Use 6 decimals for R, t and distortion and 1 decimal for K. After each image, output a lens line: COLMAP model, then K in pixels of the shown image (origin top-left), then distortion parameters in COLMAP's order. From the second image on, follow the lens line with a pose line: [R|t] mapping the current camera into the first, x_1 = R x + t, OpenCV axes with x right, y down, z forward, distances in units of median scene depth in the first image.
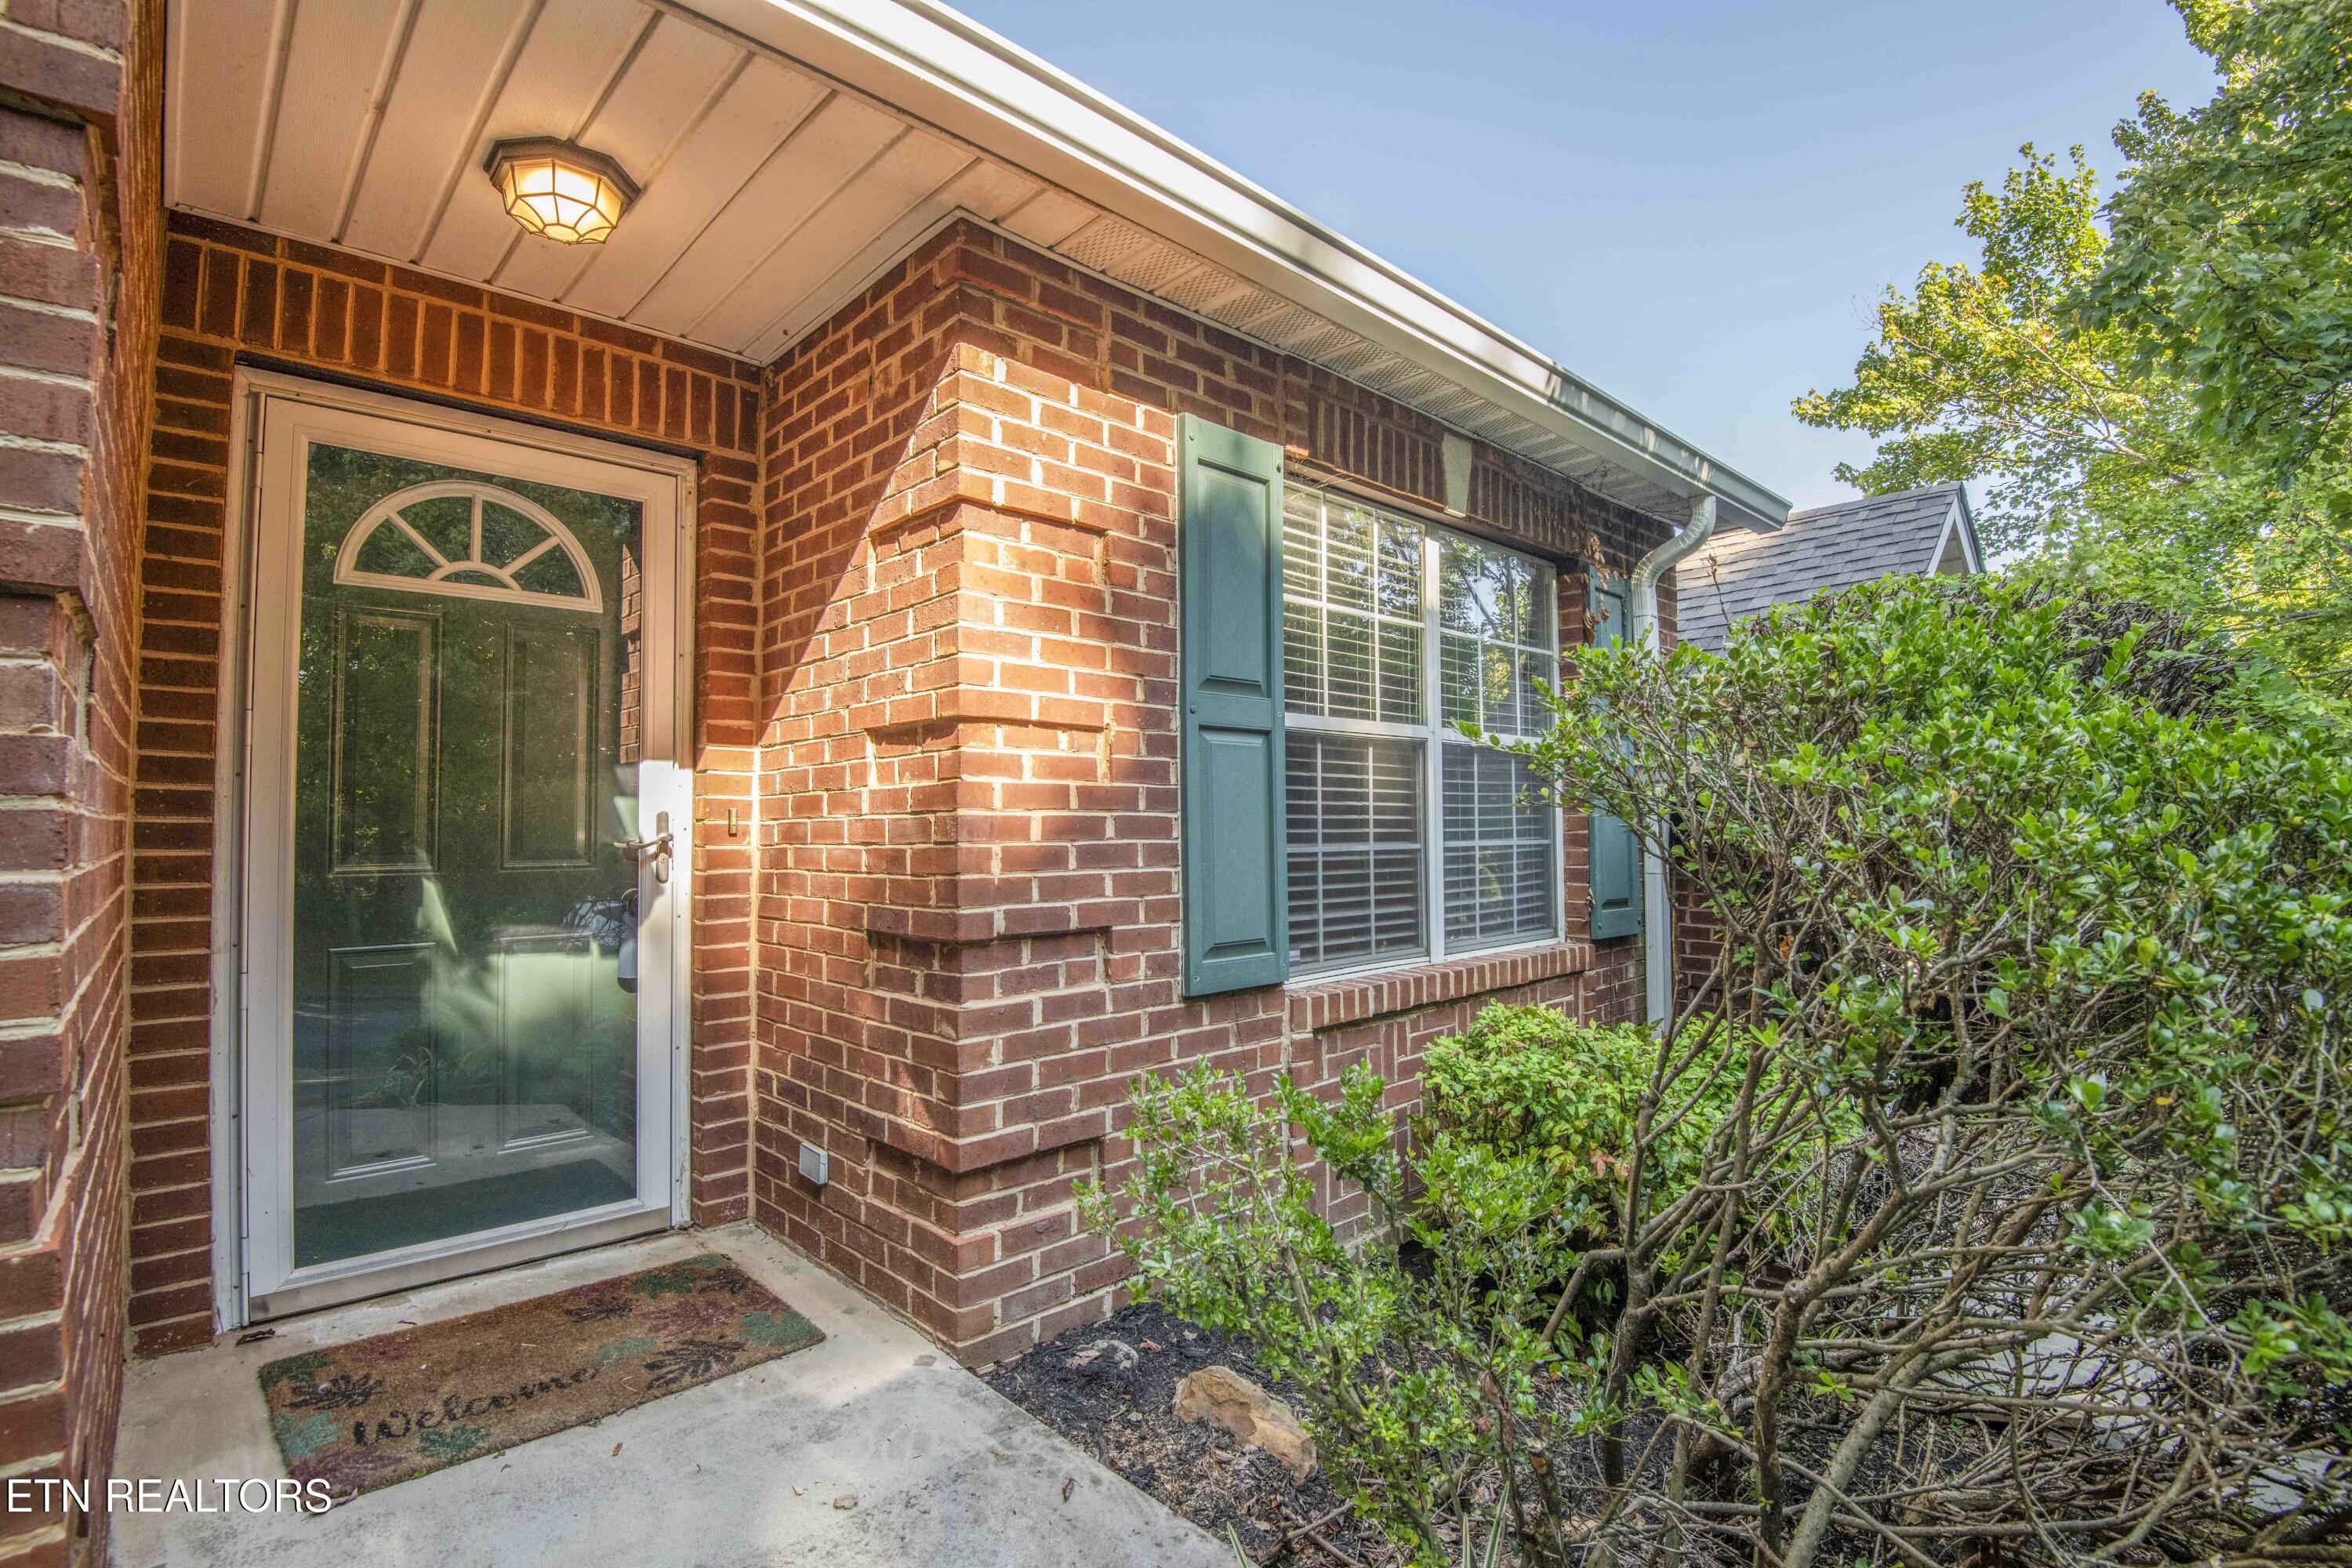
lens RADIAL K [[1085.6, 0, 1193.0], [0, 1085.6, 779.6], [0, 0, 1]] dist [-0.019393, -0.014879]
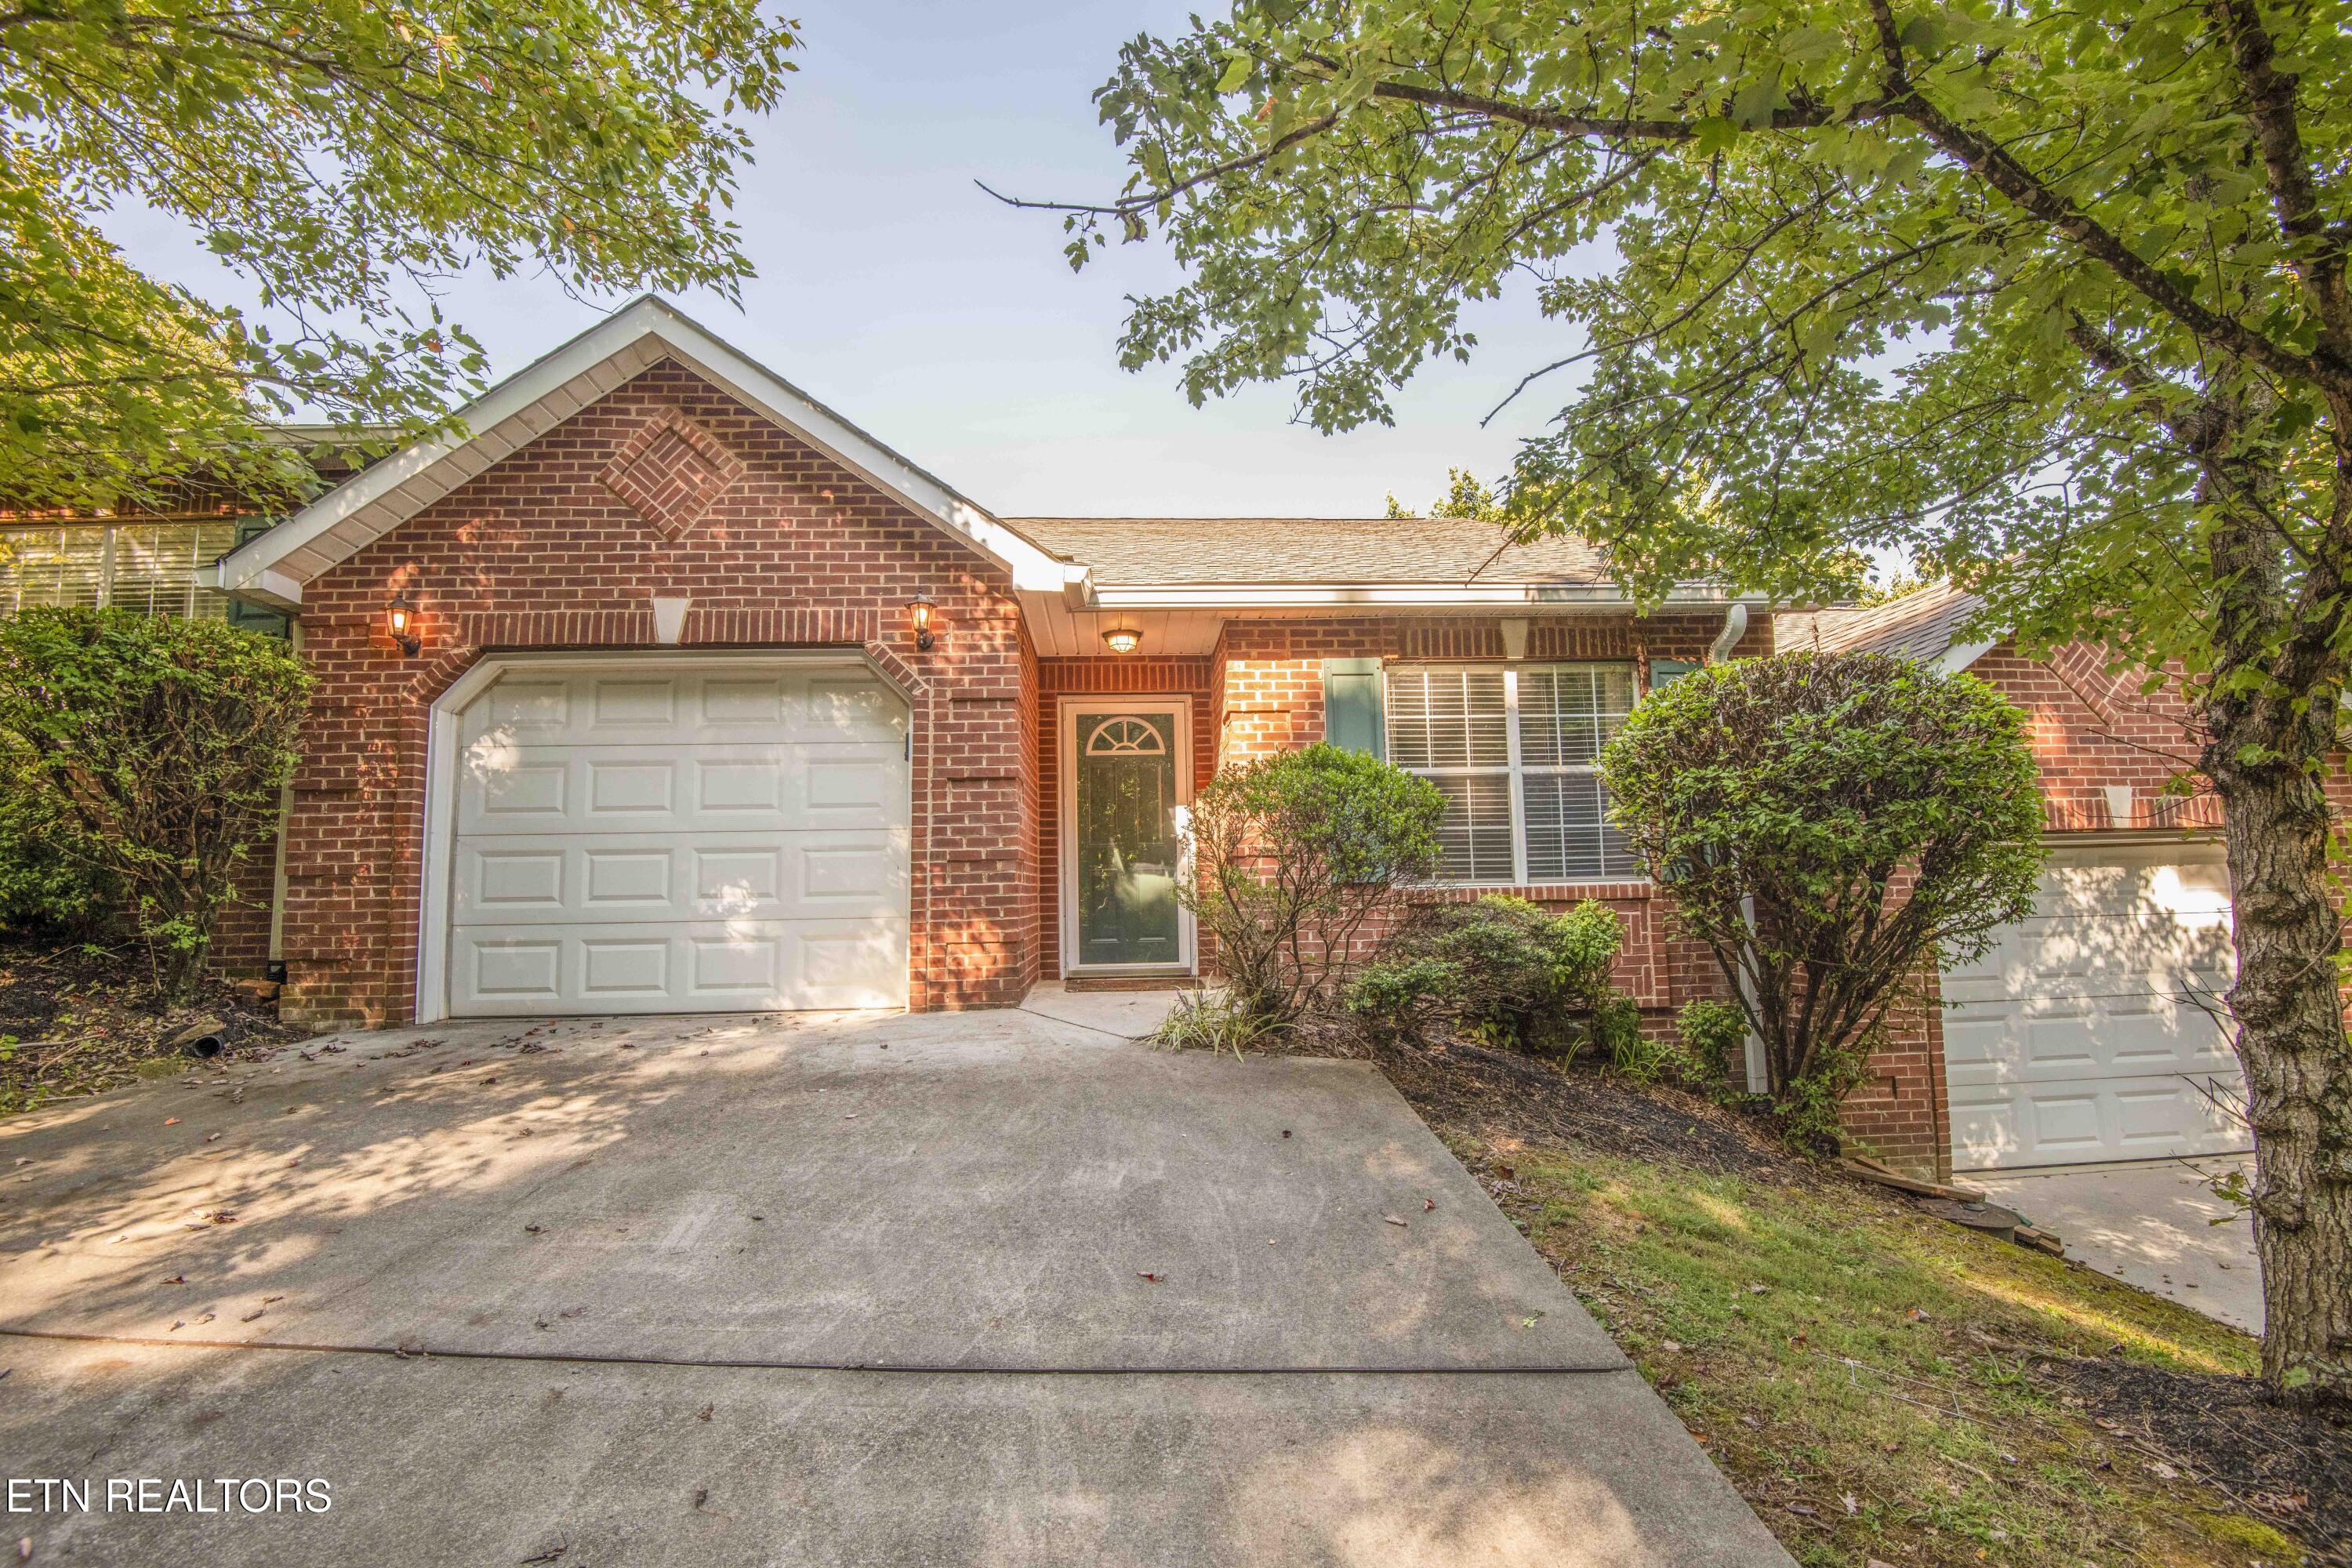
lens RADIAL K [[1085.6, 0, 1177.2], [0, 1085.6, 780.8], [0, 0, 1]] dist [-0.019393, -0.014879]
pose [[0.759333, -0.078722, -0.645923, 1.357206], [0.040440, 0.996445, -0.073901, 0.129047], [0.649444, 0.029995, 0.759818, -1.174545]]
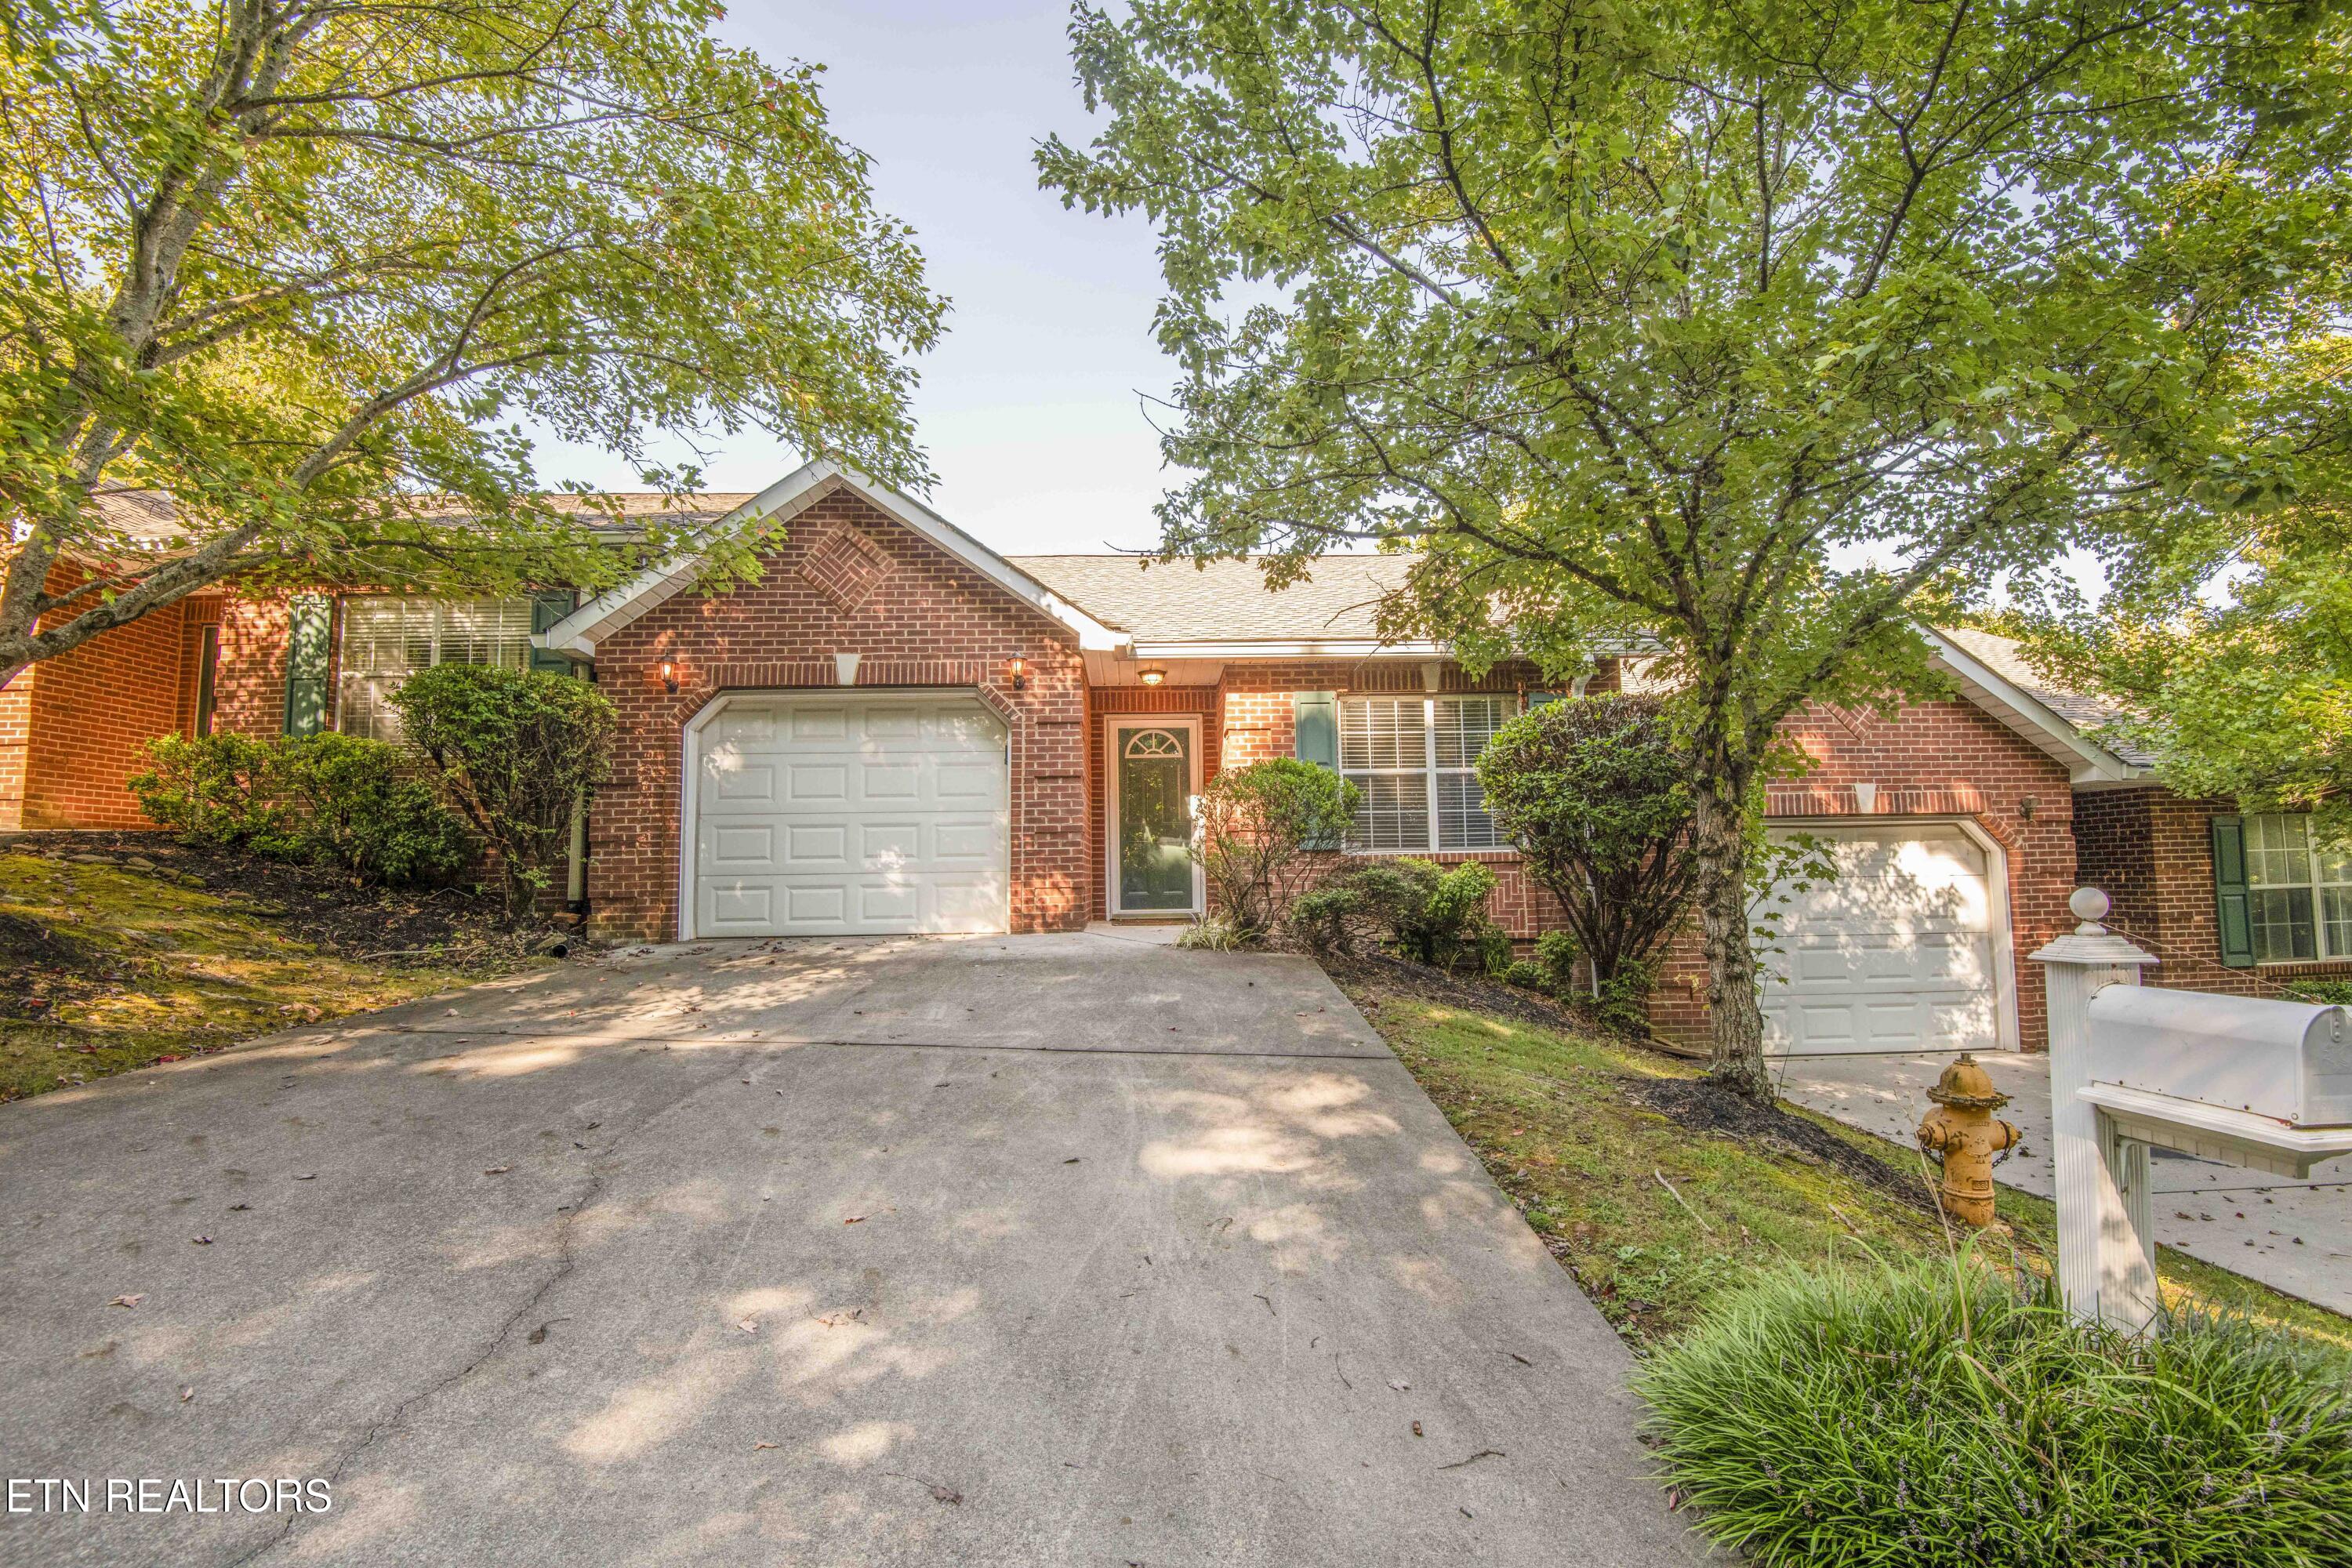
lens RADIAL K [[1085.6, 0, 1181.4], [0, 1085.6, 789.7], [0, 0, 1]] dist [-0.019393, -0.014879]
pose [[0.750574, -0.063579, -0.657721, 2.072313], [0.036828, 0.997838, -0.054429, 0.175924], [0.659760, 0.016631, 0.751293, -1.987179]]
